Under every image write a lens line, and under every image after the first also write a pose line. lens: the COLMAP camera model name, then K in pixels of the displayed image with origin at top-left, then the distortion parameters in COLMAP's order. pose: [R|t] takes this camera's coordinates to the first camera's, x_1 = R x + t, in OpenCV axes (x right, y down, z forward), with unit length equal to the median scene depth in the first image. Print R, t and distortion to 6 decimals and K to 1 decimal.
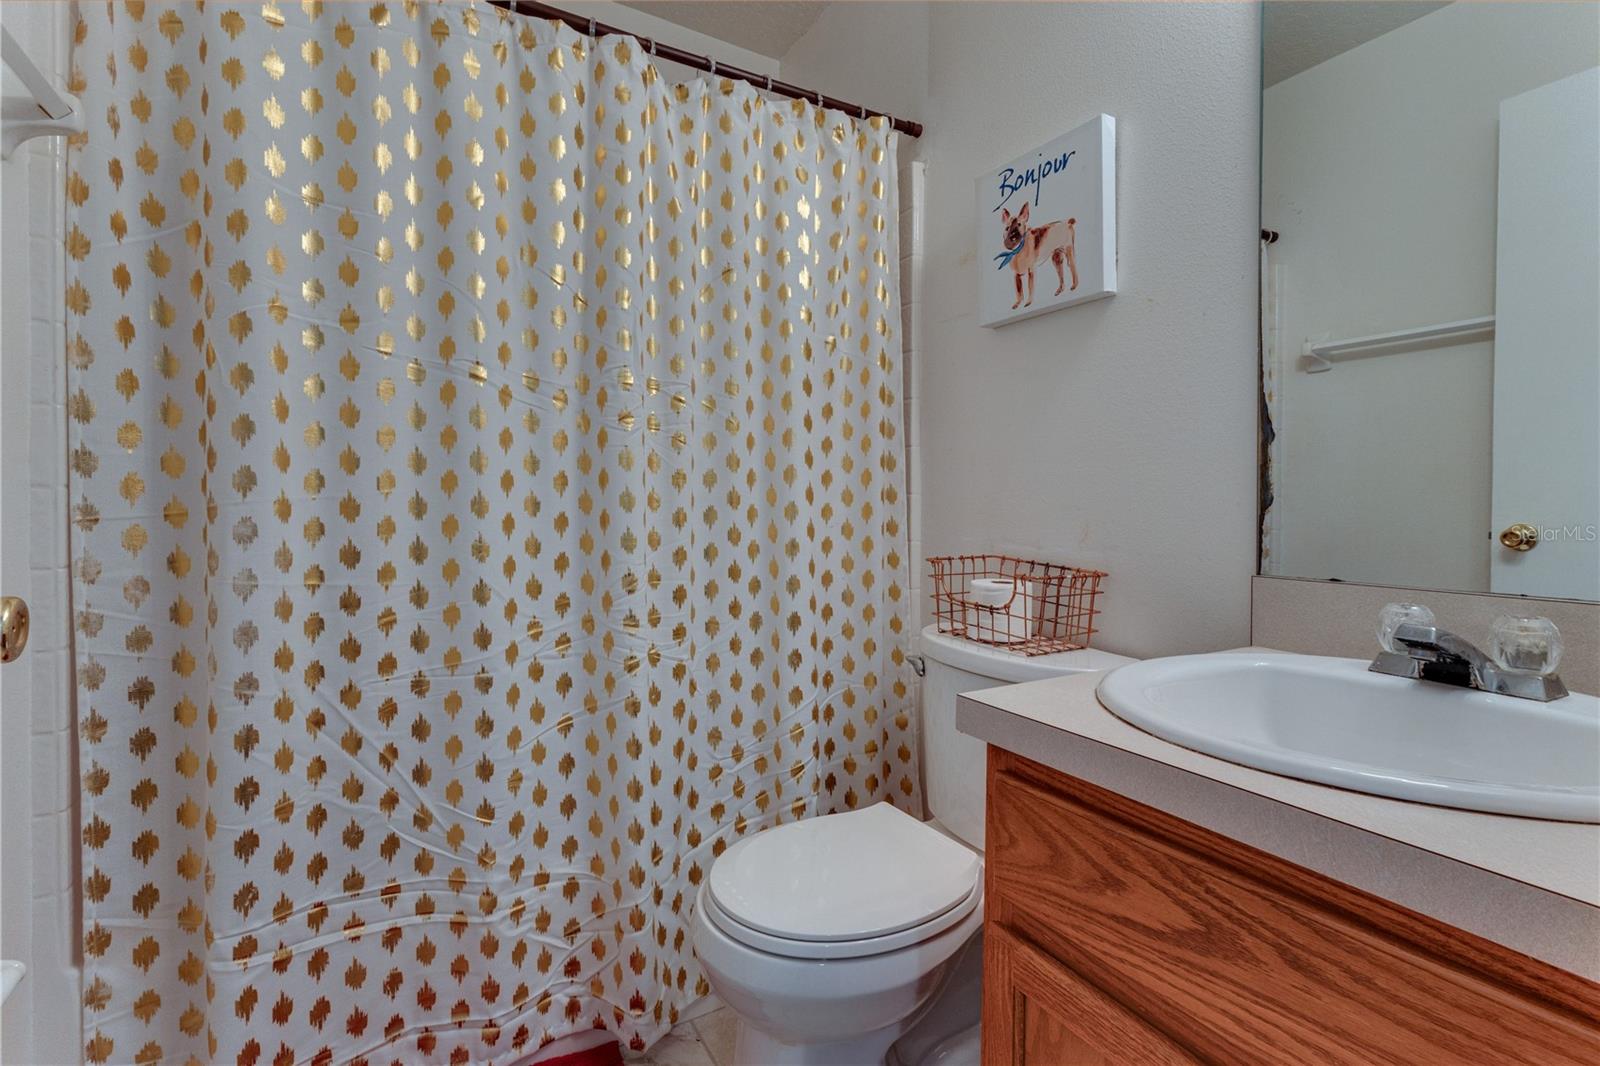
lens RADIAL K [[747.6, 0, 840.8], [0, 747.6, 507.6], [0, 0, 1]] dist [0.003958, 0.000596]
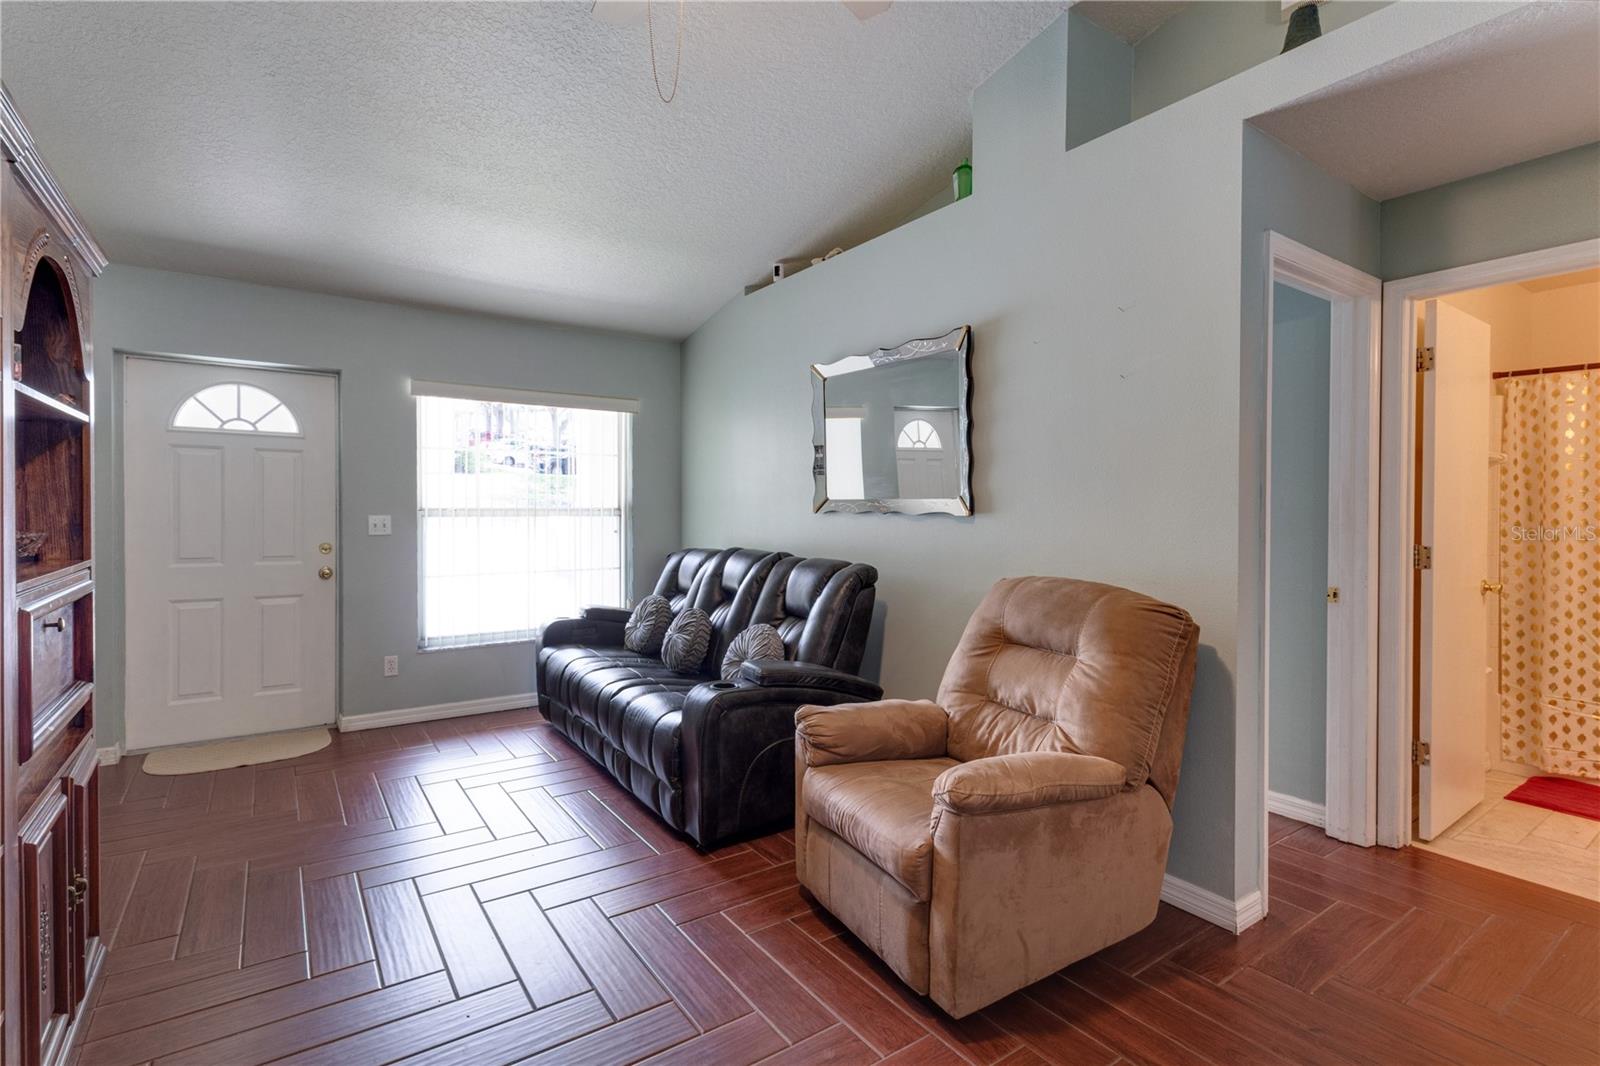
lens RADIAL K [[747.6, 0, 791.7], [0, 747.6, 528.4], [0, 0, 1]] dist [0.003958, 0.000596]
pose [[0.070434, 0.015948, -0.997389, 2.115000], [-0.004388, 0.999867, 0.015678, -0.185833], [0.997507, 0.003272, 0.070495, -2.412963]]
